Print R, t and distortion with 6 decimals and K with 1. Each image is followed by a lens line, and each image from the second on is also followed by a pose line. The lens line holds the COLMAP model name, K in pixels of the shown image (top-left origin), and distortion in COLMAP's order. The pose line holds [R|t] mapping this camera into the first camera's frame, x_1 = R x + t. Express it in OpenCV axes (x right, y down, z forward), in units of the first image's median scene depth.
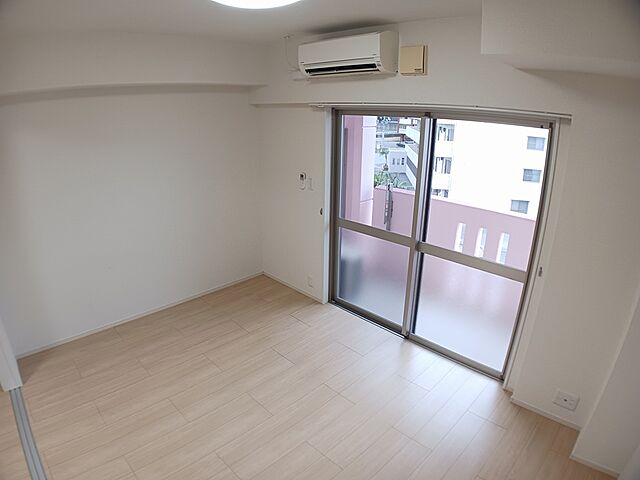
lens RADIAL K [[389.0, 0, 320.0], [0, 389.0, 240.0], [0, 0, 1]] dist [-0.193769, 0.023447]
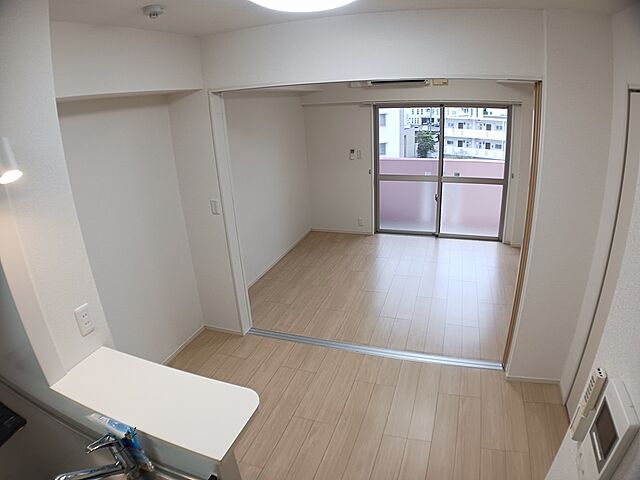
lens RADIAL K [[389.0, 0, 320.0], [0, 389.0, 240.0], [0, 0, 1]] dist [-0.193769, 0.023447]
pose [[0.891065, -0.196136, 0.409308, -0.964931], [0.198465, 0.979399, 0.037260, 0.108316], [-0.408184, 0.048033, 0.911635, -0.337627]]
